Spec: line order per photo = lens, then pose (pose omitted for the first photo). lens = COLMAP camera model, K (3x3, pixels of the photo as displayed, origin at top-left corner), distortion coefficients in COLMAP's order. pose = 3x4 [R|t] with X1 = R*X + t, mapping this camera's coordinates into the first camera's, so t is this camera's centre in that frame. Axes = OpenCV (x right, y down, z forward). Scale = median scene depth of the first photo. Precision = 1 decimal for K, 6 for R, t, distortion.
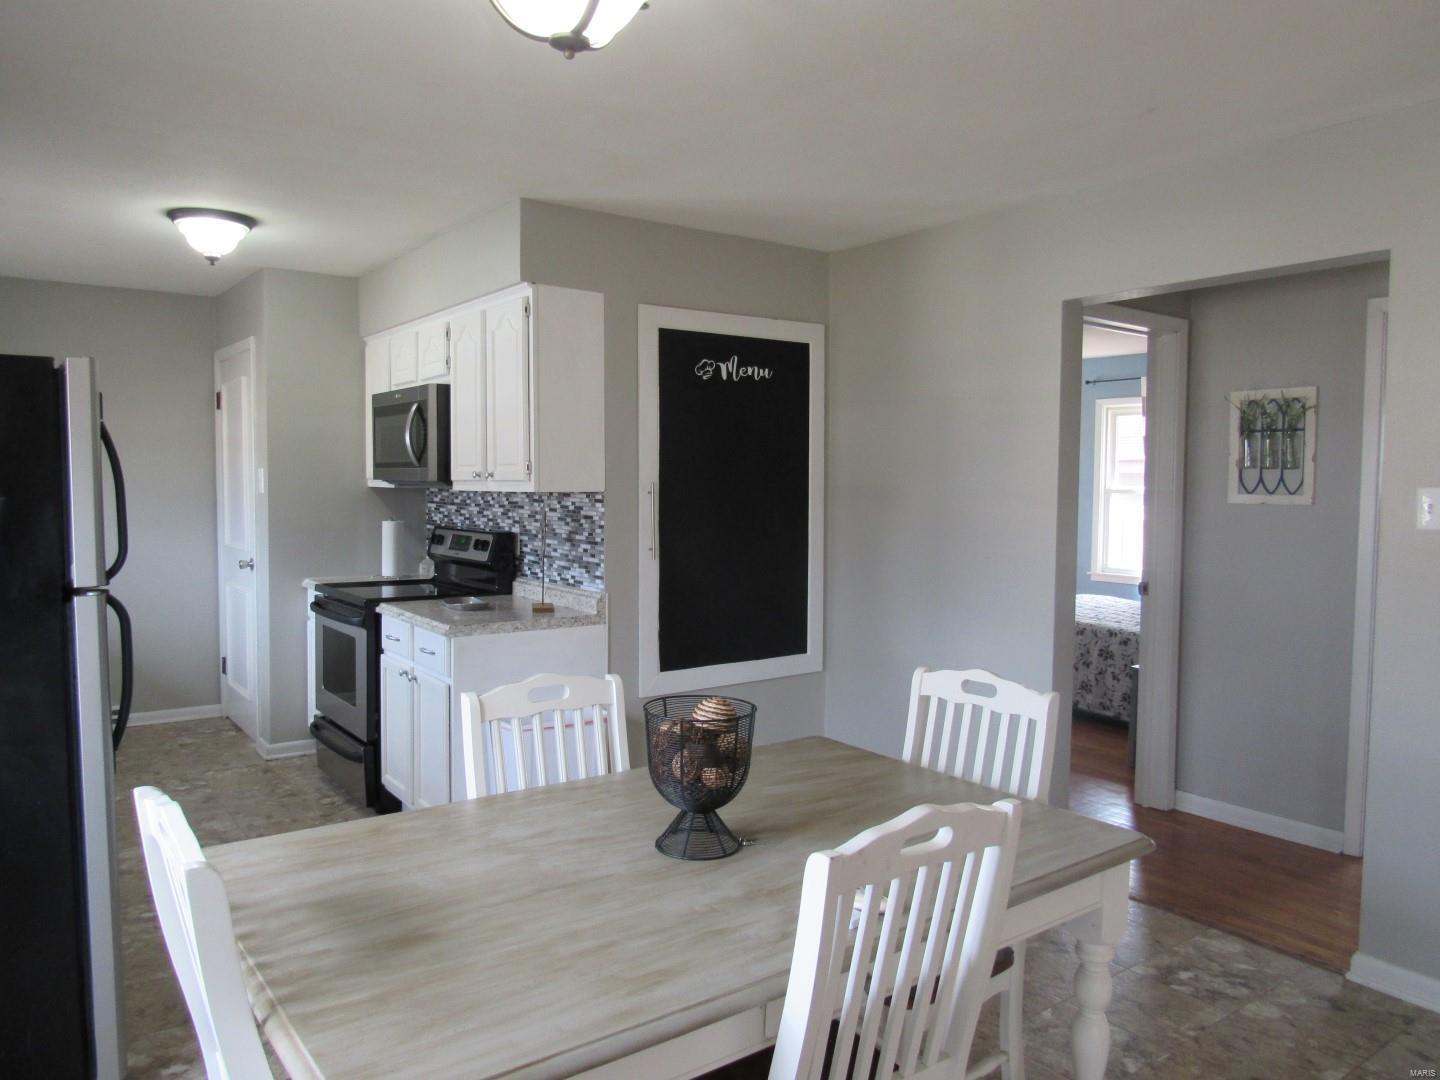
lens RADIAL K [[1035.0, 0, 720.0], [0, 1035.0, 540.0], [0, 0, 1]] dist [-0.021800, -0.000640]
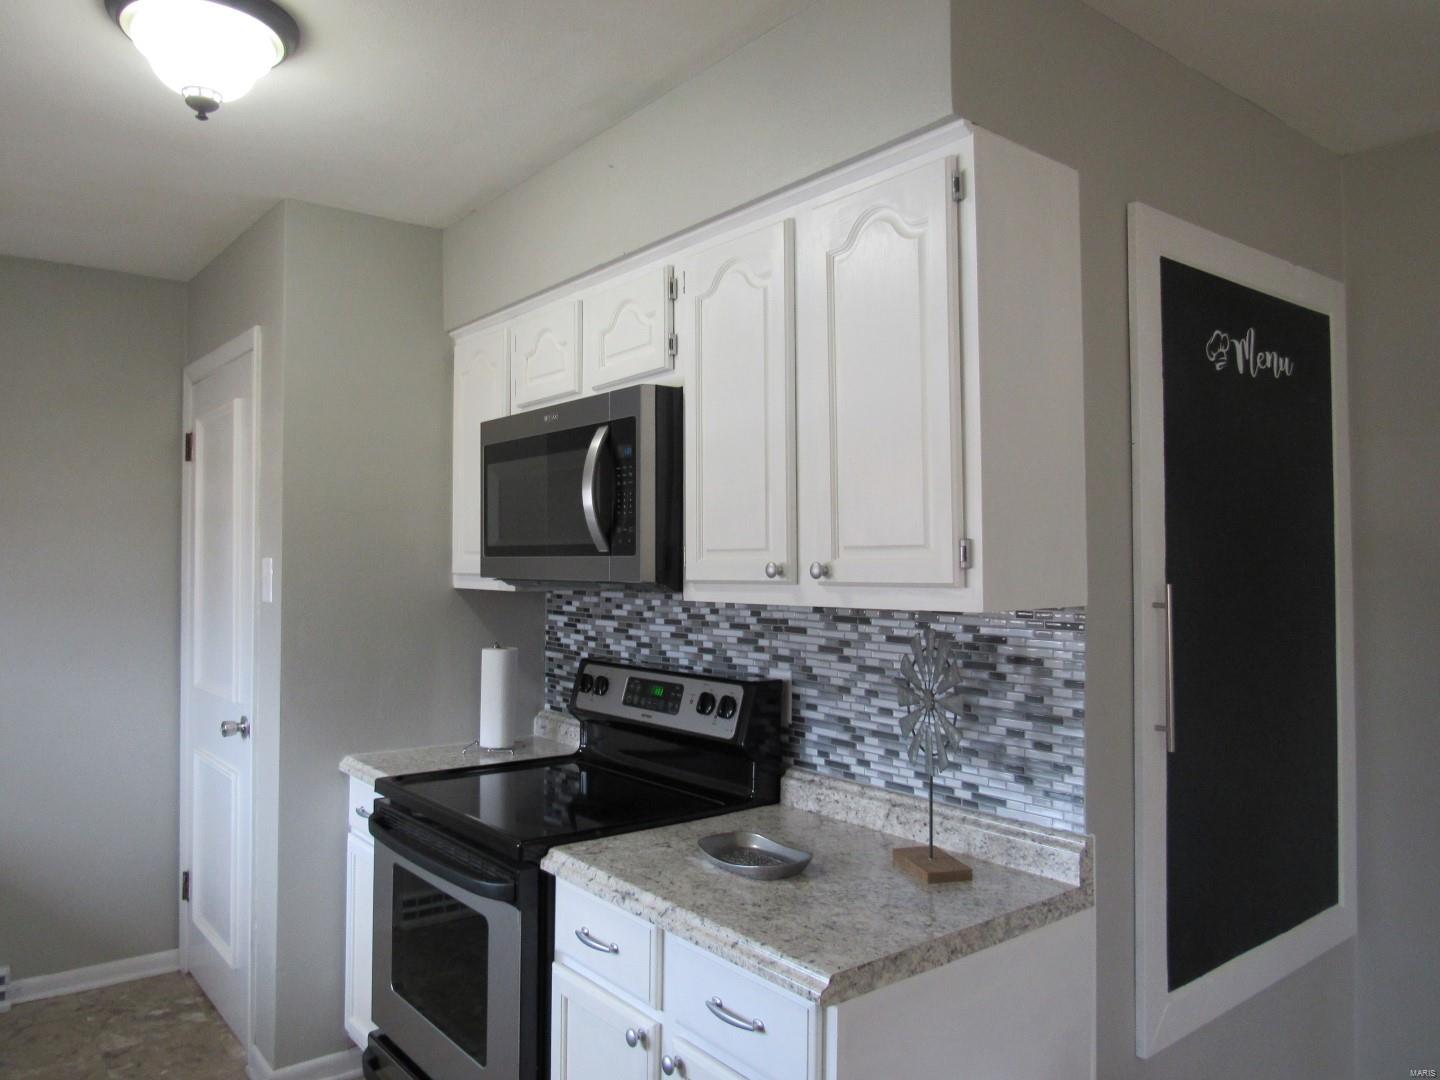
lens RADIAL K [[1026.7, 0, 714.7], [0, 1026.7, 532.7], [0, 0, 1]] dist [-0.019911, 0.000119]
pose [[0.999165, -0.010256, 0.039550, -0.261296], [0.013565, 0.996346, -0.084328, -0.038849], [-0.038541, 0.084794, 0.995653, 0.507929]]
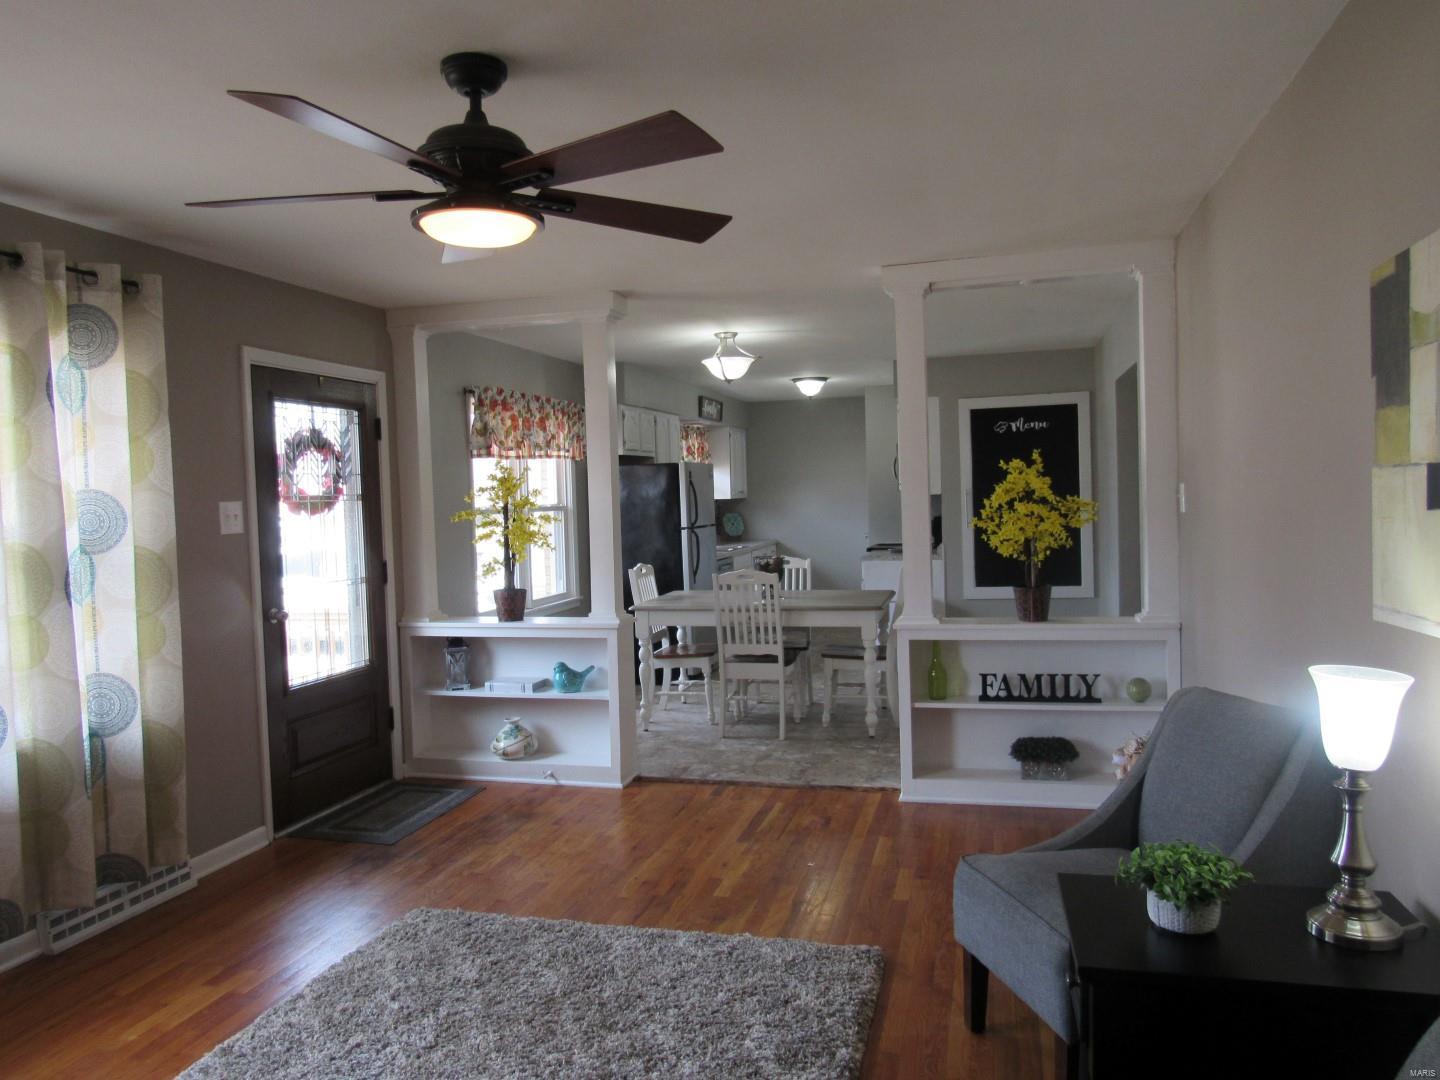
lens RADIAL K [[1035.0, 0, 720.0], [0, 1035.0, 540.0], [0, 0, 1]] dist [-0.021800, -0.000640]
pose [[0.615208, 0.005798, -0.788343, 1.095005], [-0.012026, 0.999926, -0.002030, 0.046653], [0.788273, 0.010729, 0.615232, -0.523760]]
